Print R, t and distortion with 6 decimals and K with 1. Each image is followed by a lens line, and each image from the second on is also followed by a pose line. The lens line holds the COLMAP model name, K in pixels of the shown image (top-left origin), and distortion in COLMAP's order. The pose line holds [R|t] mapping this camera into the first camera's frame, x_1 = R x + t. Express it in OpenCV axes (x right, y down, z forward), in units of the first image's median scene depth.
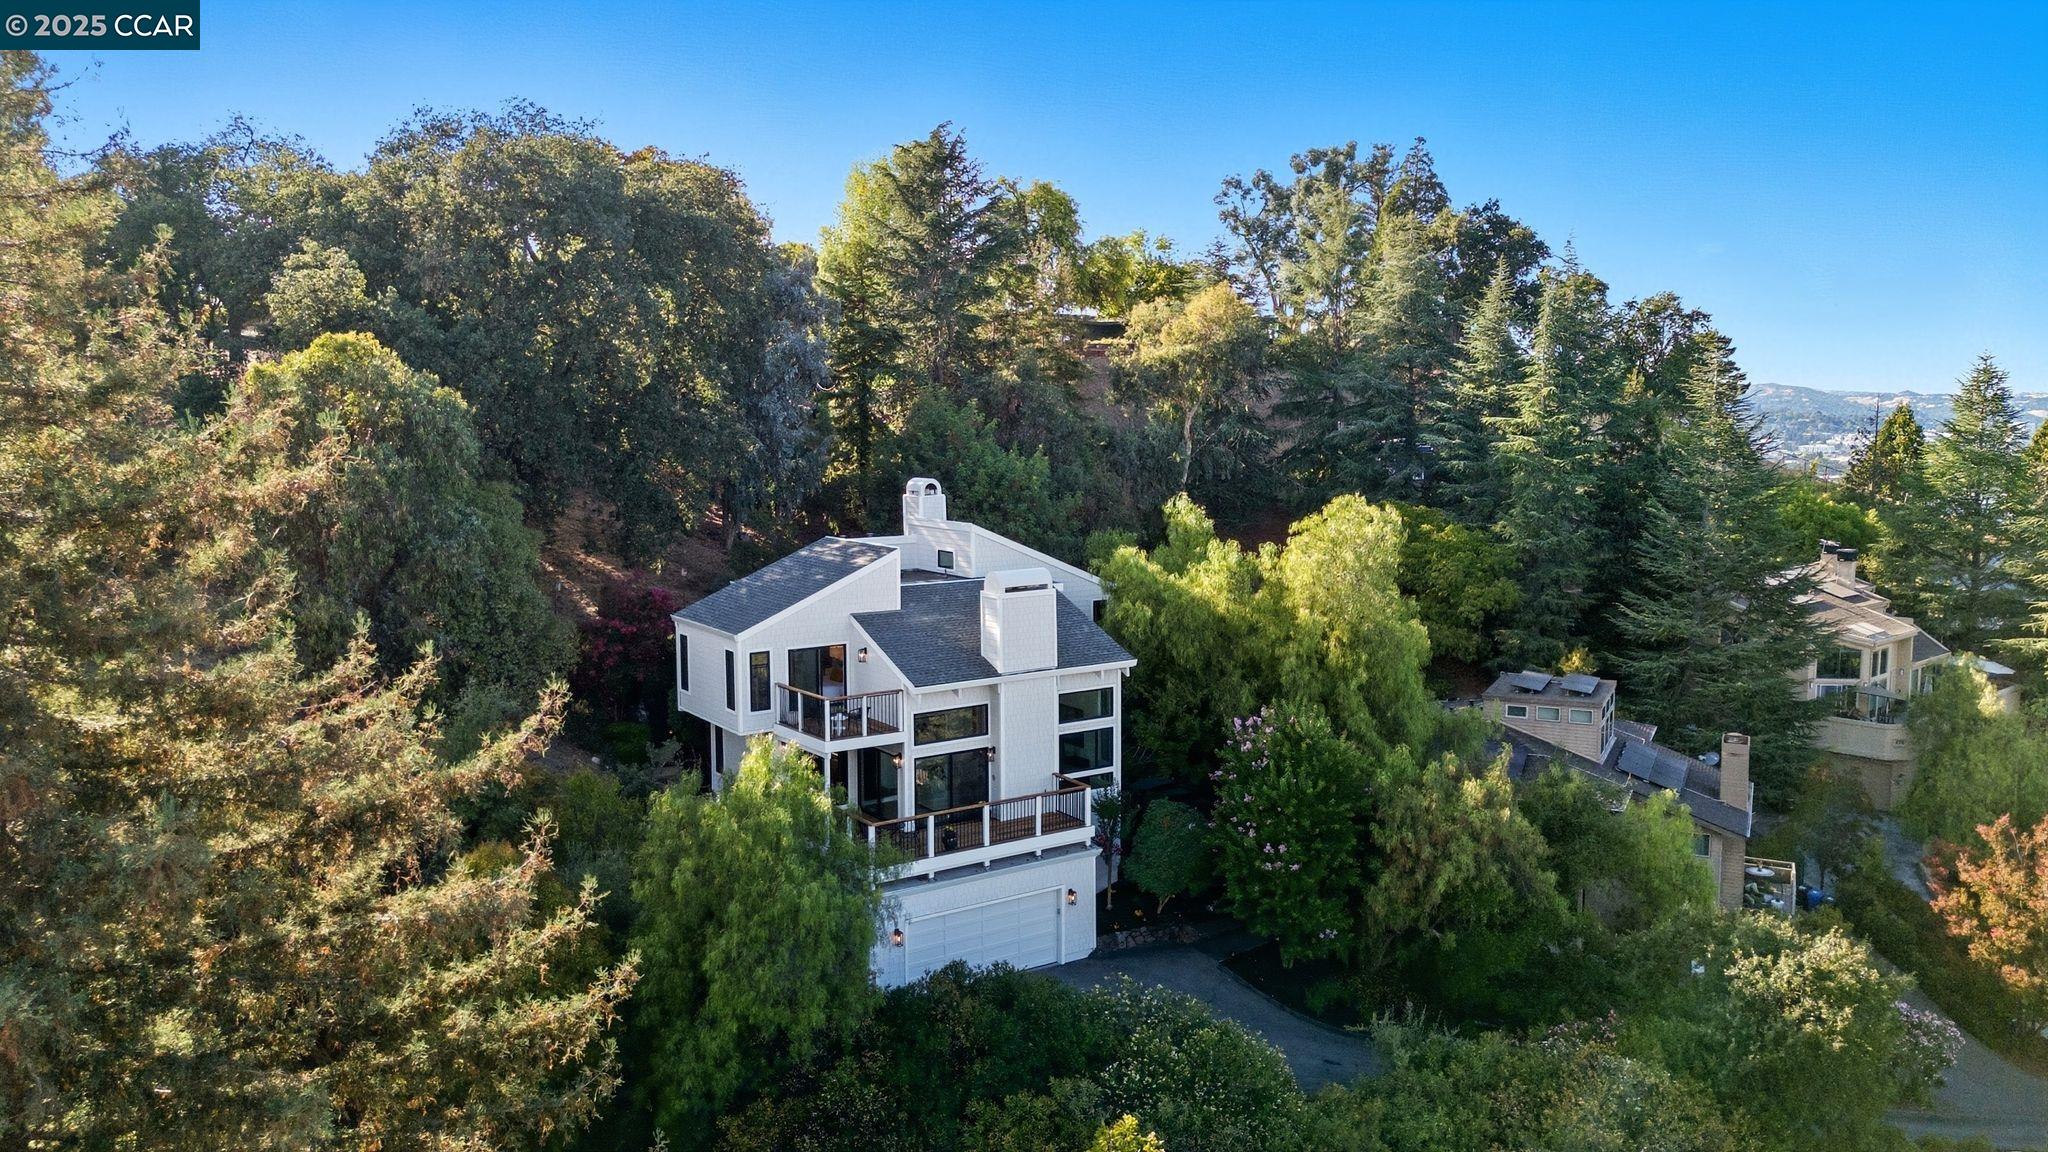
lens RADIAL K [[1476.9, 0, 1024.0], [0, 1476.9, 614.7], [0, 0, 1]] dist [0.074391, -0.071438]
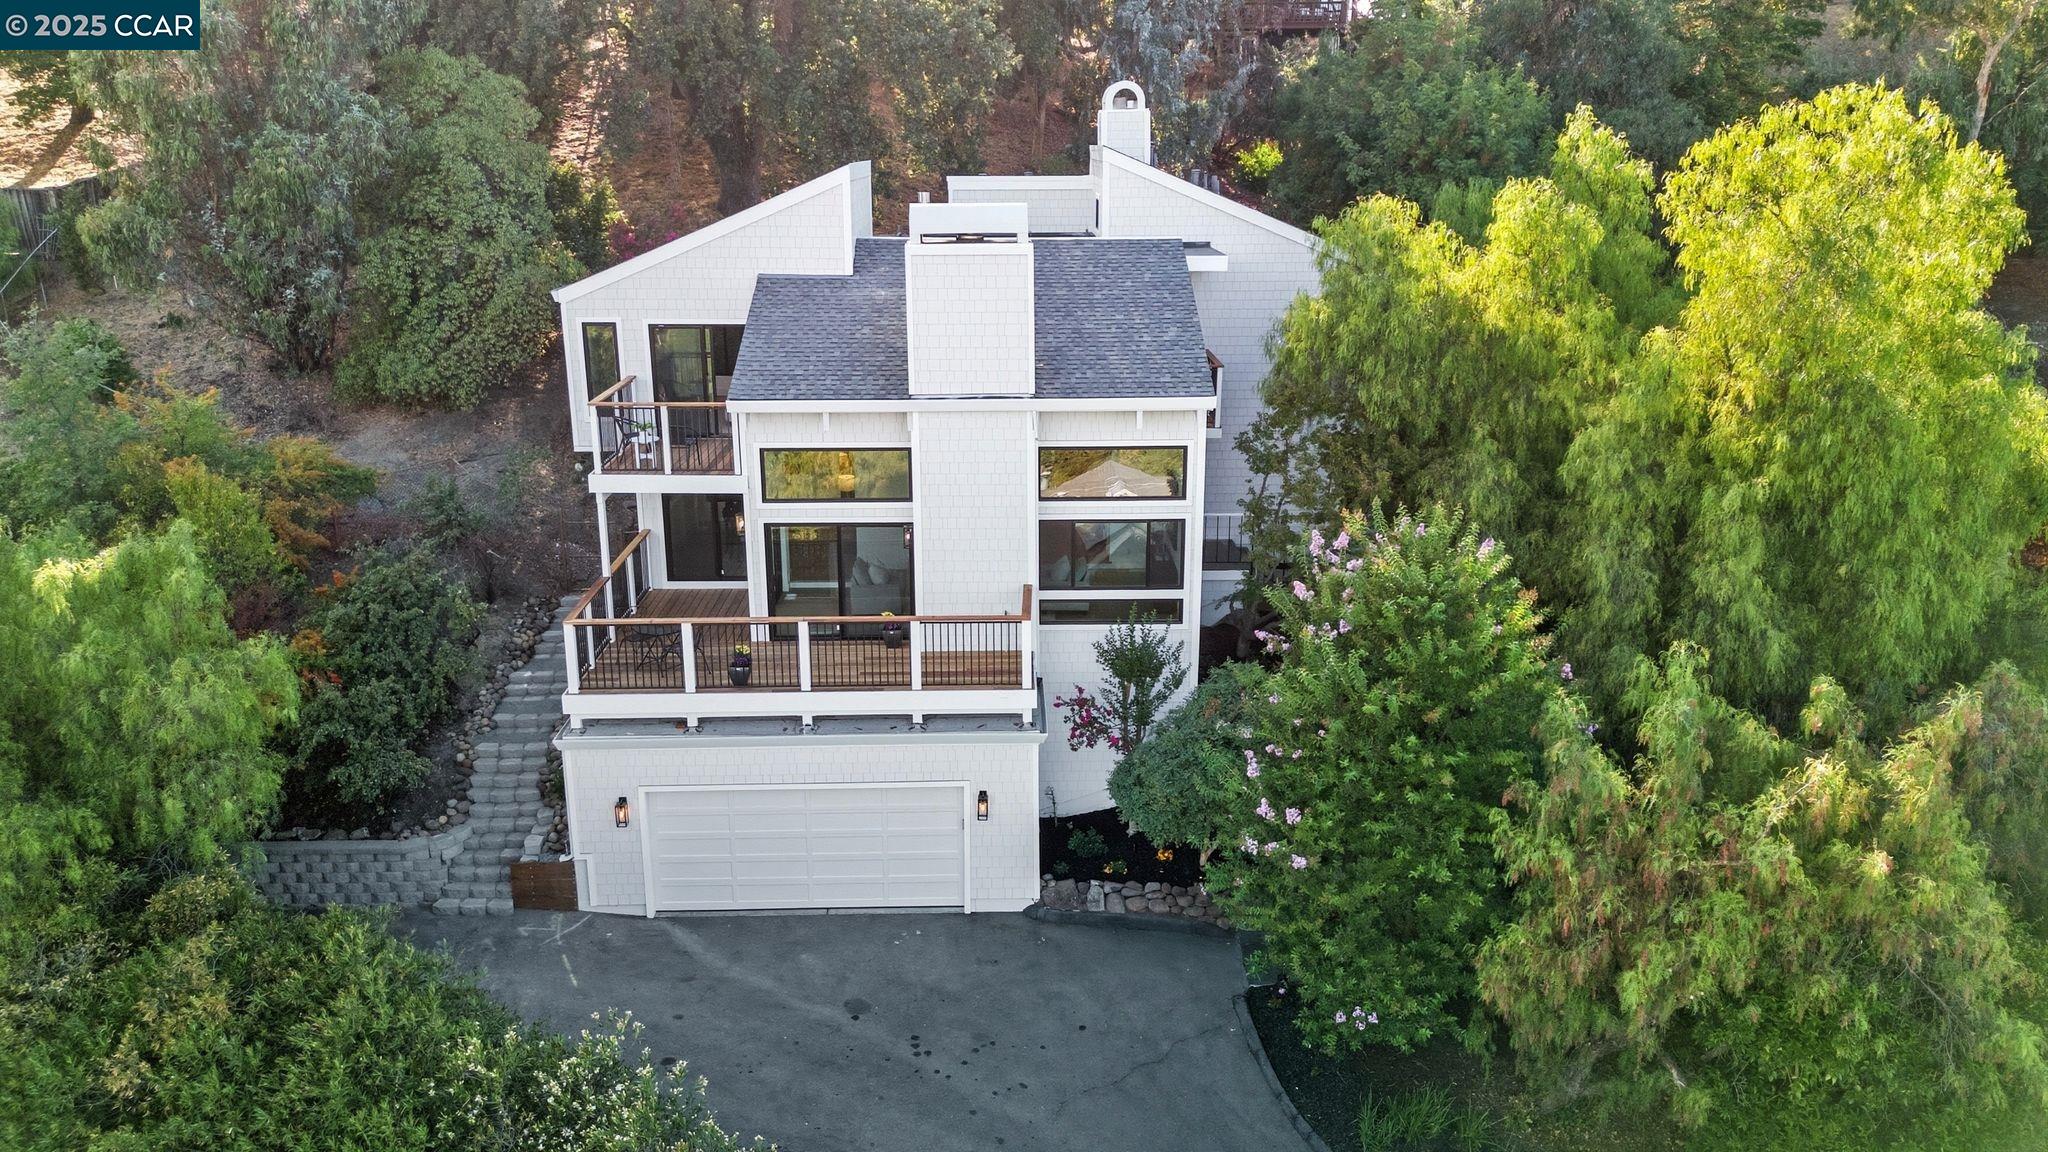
lens RADIAL K [[1476.9, 0, 1024.0], [0, 1476.9, 614.7], [0, 0, 1]] dist [0.074391, -0.071438]
pose [[0.840339, 0.165191, -0.516278, 0.317432], [-0.075059, 0.978719, 0.190984, 0.011790], [0.536840, -0.121740, 0.834855, 0.542836]]
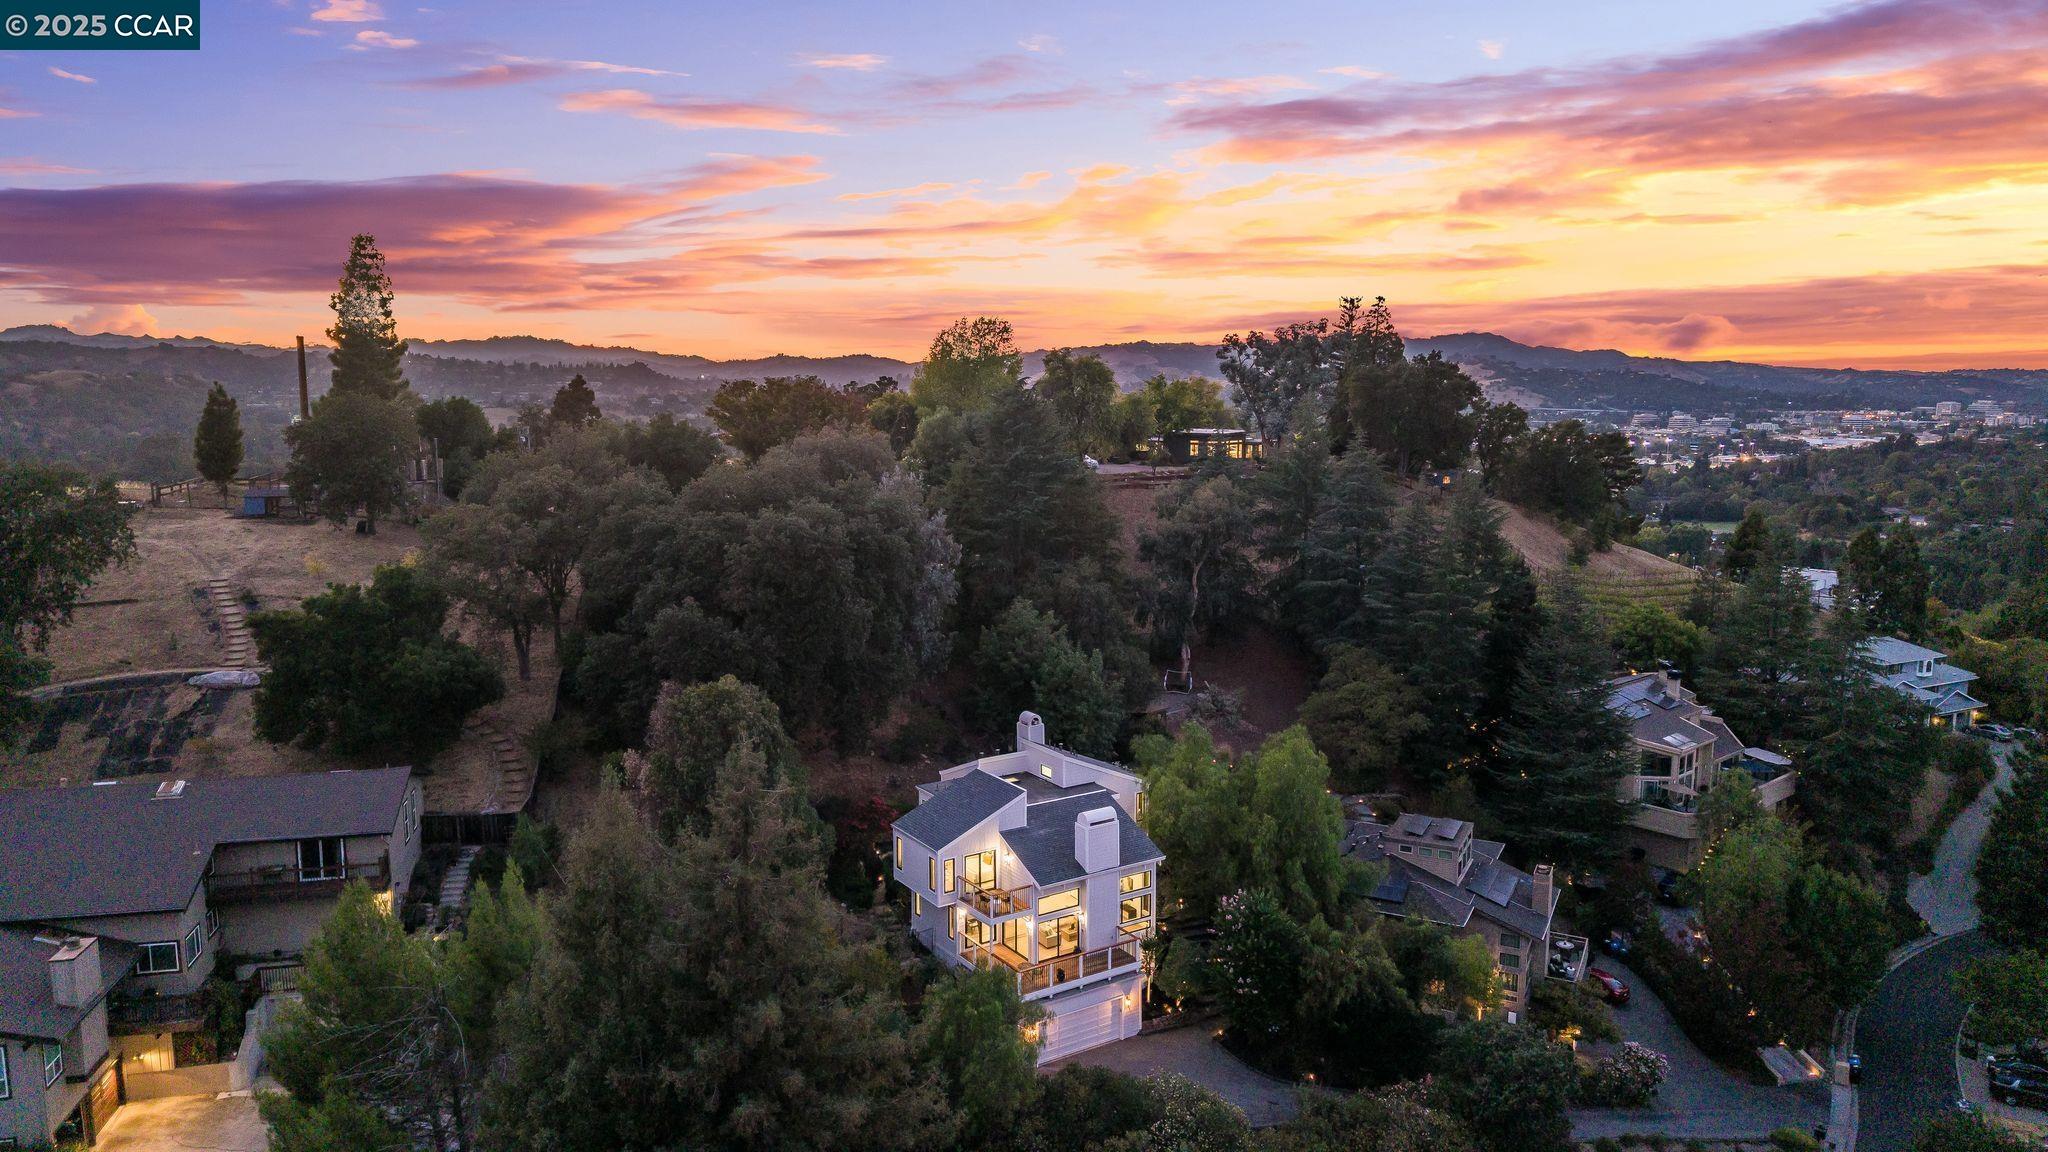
lens RADIAL K [[1348.8, 0, 1025.1], [0, 1348.8, 610.5], [0, 0, 1]] dist [0.009438, 0.001068]
pose [[0.999899, 0.007156, -0.012253, -0.071609], [-0.006757, 0.999457, 0.032263, -0.315752], [0.012477, -0.032177, 0.999404, -0.566952]]
